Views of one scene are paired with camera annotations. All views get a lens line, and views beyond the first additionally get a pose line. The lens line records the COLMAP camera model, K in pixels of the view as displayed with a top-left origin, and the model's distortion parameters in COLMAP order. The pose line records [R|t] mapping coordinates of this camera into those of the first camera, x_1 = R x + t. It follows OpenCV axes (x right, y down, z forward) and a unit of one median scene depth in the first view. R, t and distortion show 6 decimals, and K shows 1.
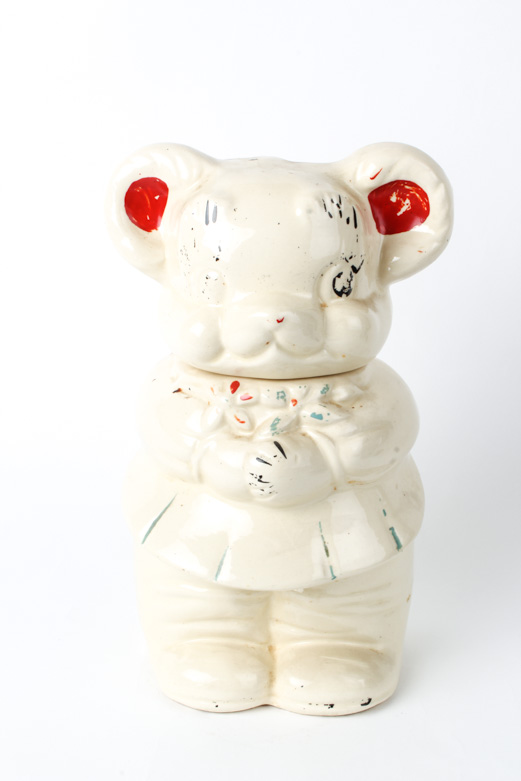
lens RADIAL K [[1241.5, 0, 260.5], [0, 1241.5, 390.5], [0, 0, 1]] dist [-0.005293, 0.058496]
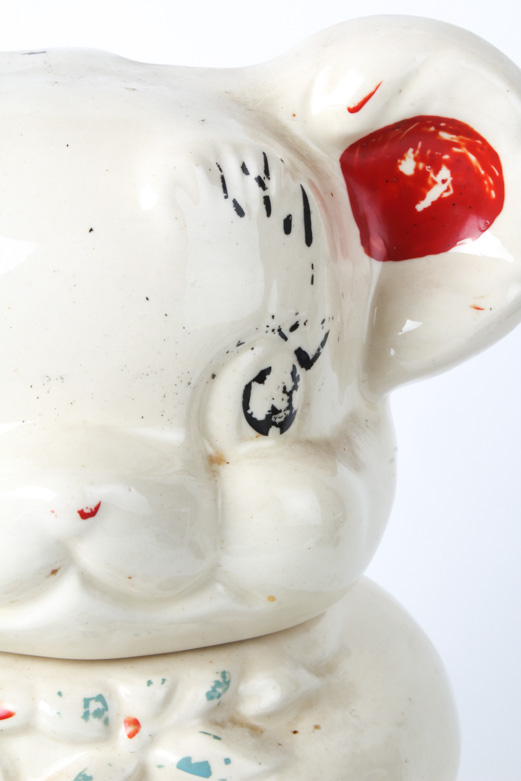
lens RADIAL K [[1967.8, 0, 260.5], [0, 1967.8, 390.5], [0, 0, 1]] dist [0.051317, 0.124611]
pose [[0.997617, 0.013283, 0.067708, 0.023869], [-0.010721, 0.999218, -0.038063, -0.064605], [-0.068161, 0.037247, 0.996979, 0.418843]]
